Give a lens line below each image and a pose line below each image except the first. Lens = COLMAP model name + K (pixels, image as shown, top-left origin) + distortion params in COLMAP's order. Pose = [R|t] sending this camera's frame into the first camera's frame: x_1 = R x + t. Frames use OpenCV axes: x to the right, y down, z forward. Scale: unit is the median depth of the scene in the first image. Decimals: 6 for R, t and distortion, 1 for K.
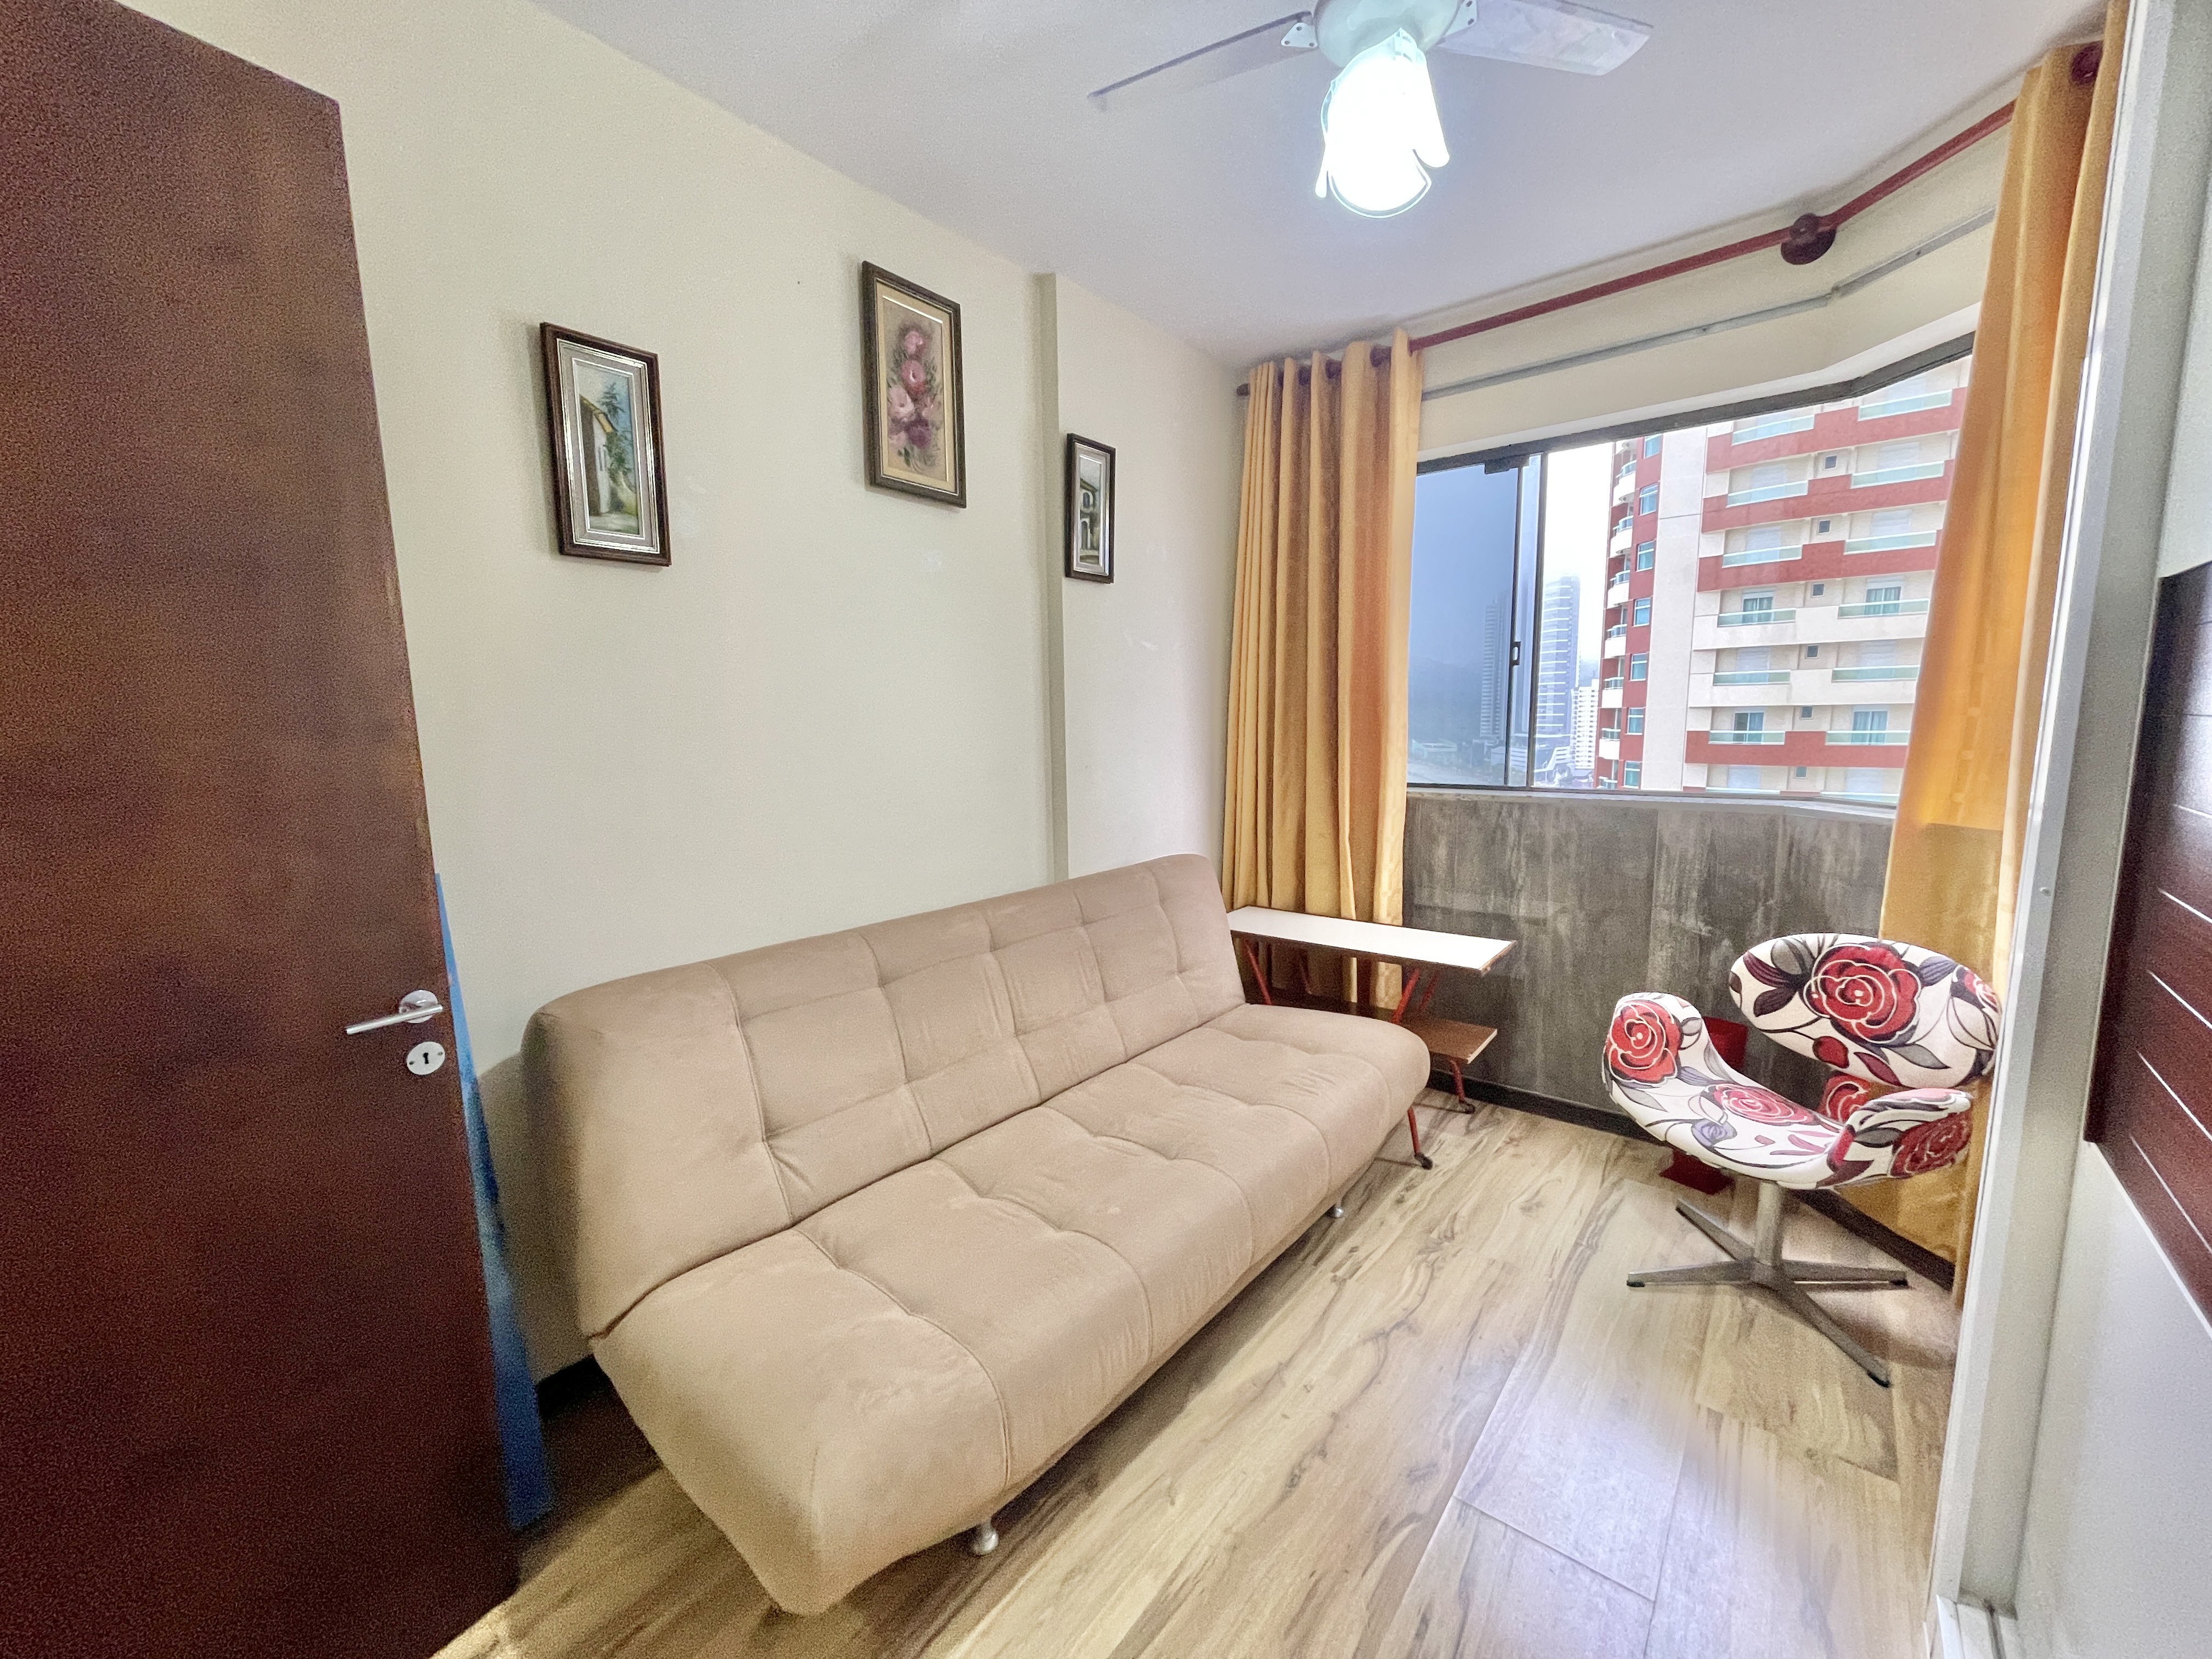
lens RADIAL K [[893.4, 0, 1106.0], [0, 893.4, 829.5], [0, 0, 1]] dist [0.000386, 0.000097]
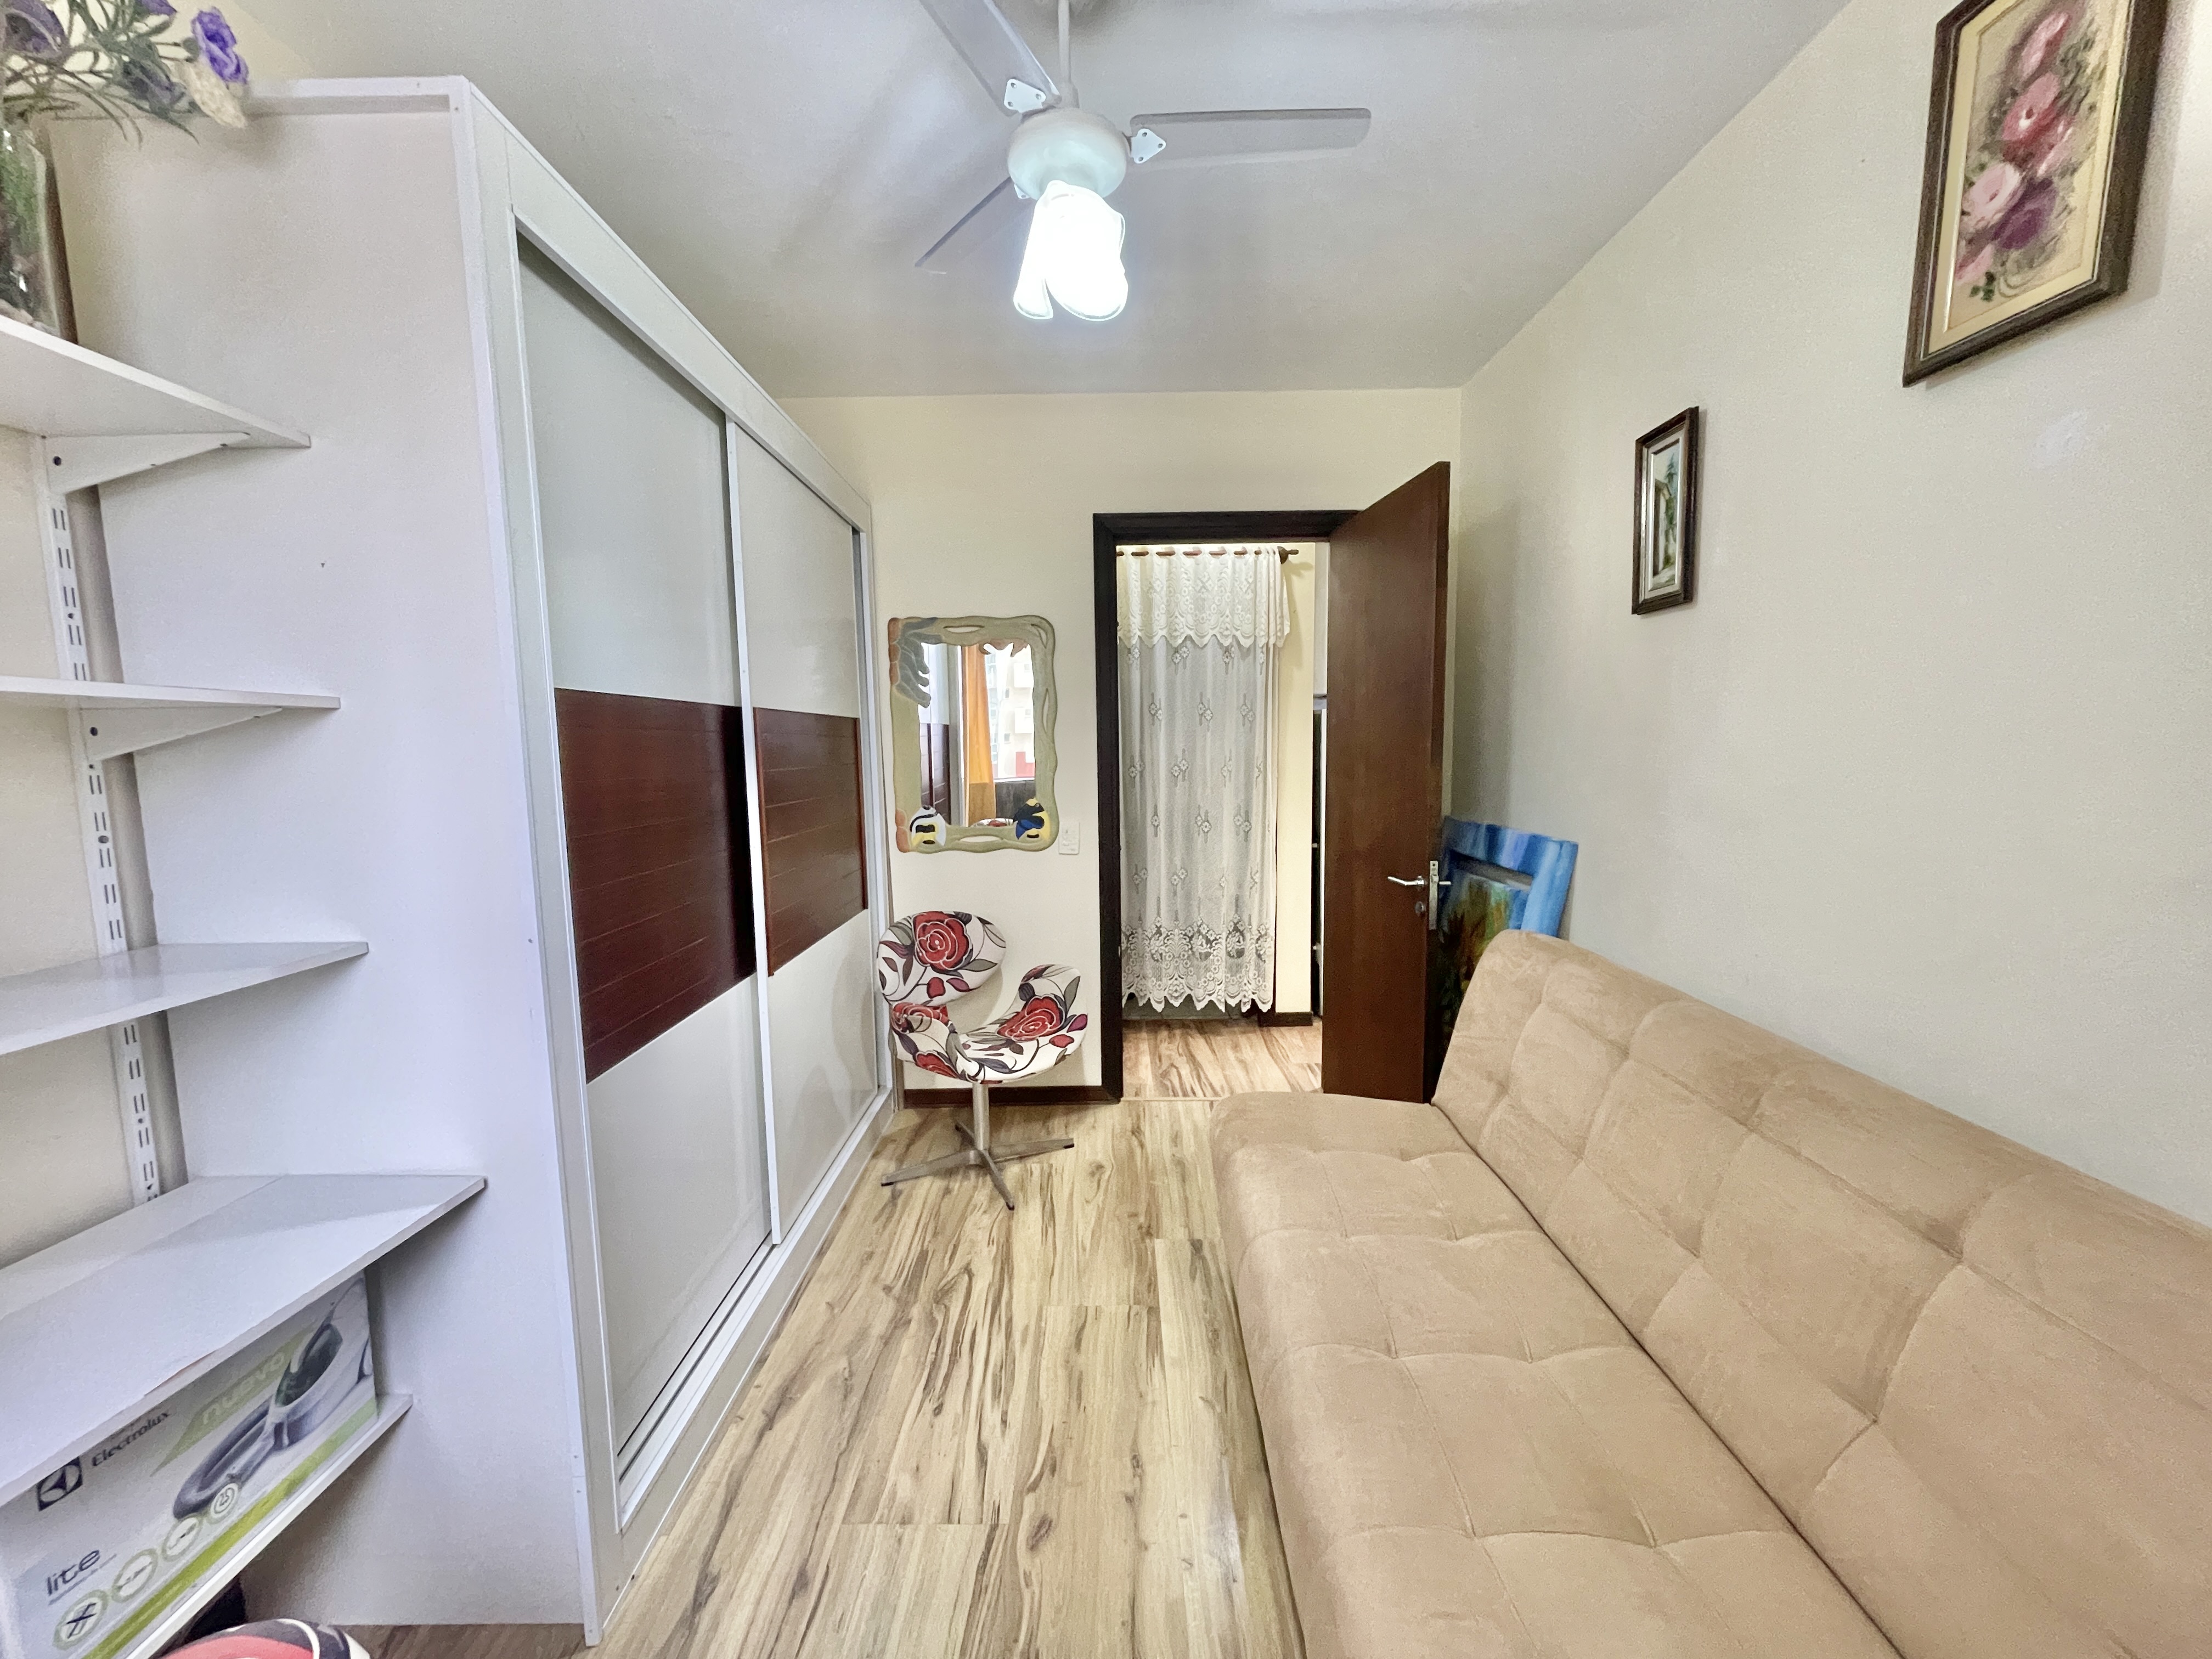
lens RADIAL K [[895.8, 0, 1093.6], [0, 895.8, 843.7], [0, 0, 1]] dist [0.000159, -0.000044]
pose [[-0.790631, 0.094834, -0.604905, 0.591824], [-0.053277, 0.973531, 0.222260, -0.172686], [0.609971, 0.207953, -0.764651, 1.159963]]
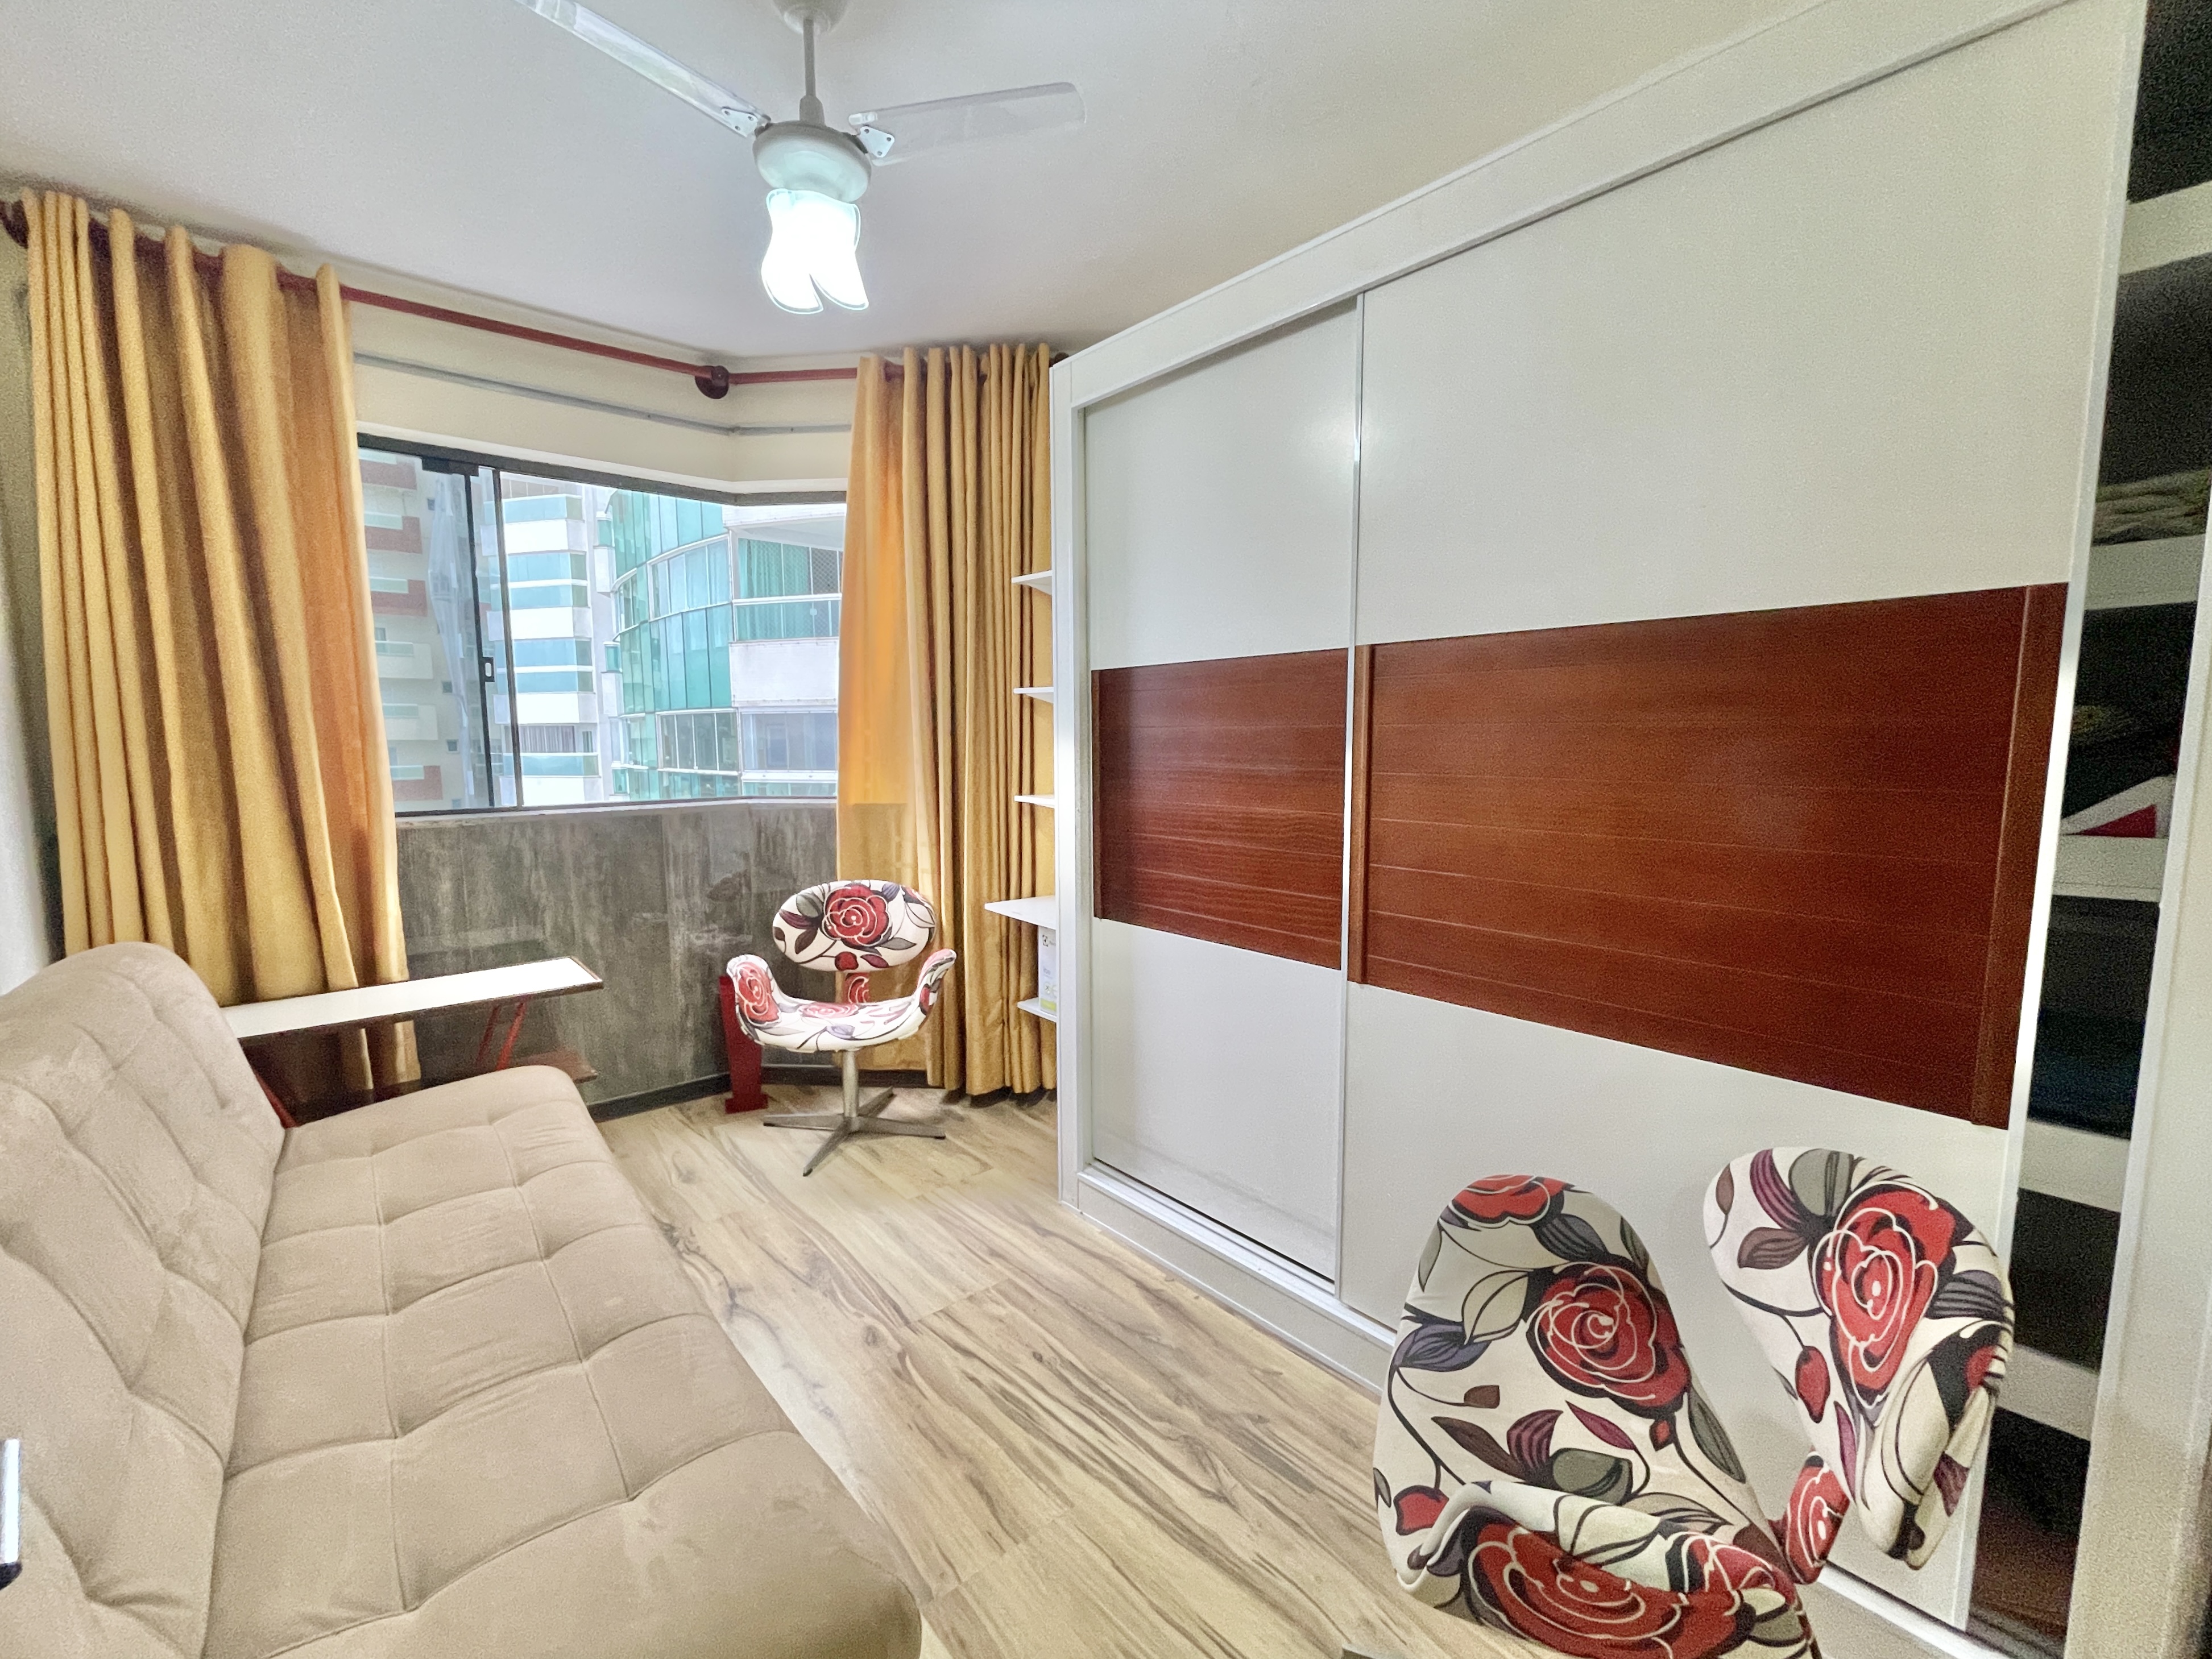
lens RADIAL K [[922.7, 0, 1093.0], [0, 922.7, 825.8], [0, 0, 1]] dist [-0.000057, 0.000063]
pose [[0.187707, -0.075979, 0.979282, -0.548481], [0.128491, 0.990336, 0.052208, 0.000703], [-0.973784, 0.116029, 0.195656, 0.266981]]
